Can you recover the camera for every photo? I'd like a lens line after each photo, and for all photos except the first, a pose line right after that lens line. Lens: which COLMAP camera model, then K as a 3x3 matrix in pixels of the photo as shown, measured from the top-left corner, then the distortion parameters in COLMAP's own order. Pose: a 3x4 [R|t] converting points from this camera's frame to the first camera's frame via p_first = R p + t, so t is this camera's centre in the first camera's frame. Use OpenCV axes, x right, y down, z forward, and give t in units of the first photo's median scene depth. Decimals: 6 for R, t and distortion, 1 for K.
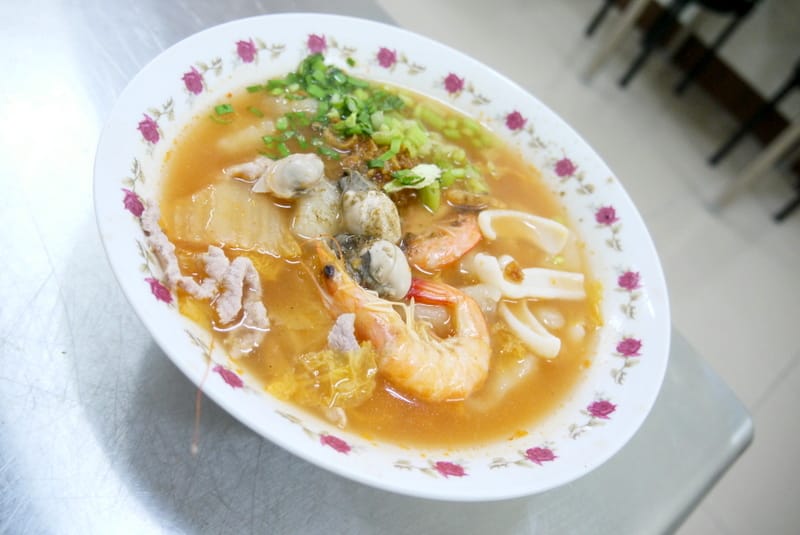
lens RADIAL K [[640.9, 0, 400.0], [0, 640.9, 267.5], [0, 0, 1]] dist [-0.067794, -0.000903]
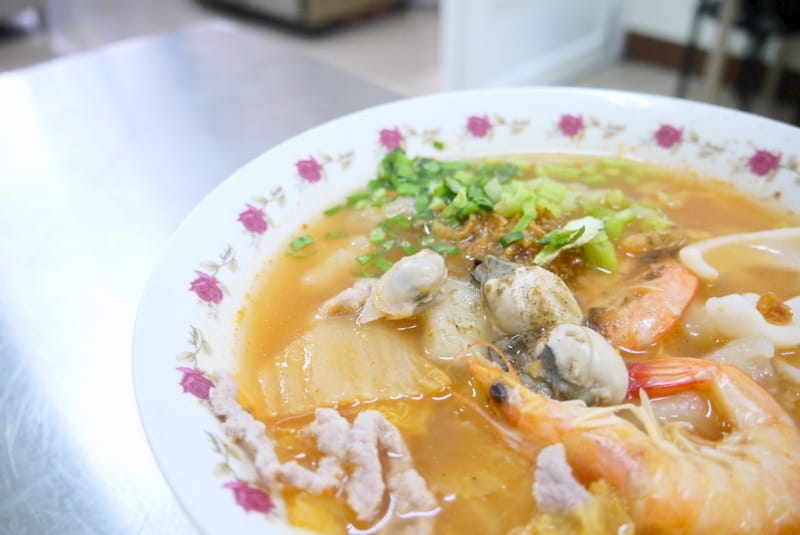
lens RADIAL K [[683.9, 0, 402.2], [0, 683.9, 256.4], [0, 0, 1]] dist [-0.037856, 0.010352]
pose [[0.922085, -0.350975, -0.163019, -0.036885], [0.298147, 0.912853, -0.278940, 0.039499], [0.246714, 0.208603, 0.946370, 0.270996]]
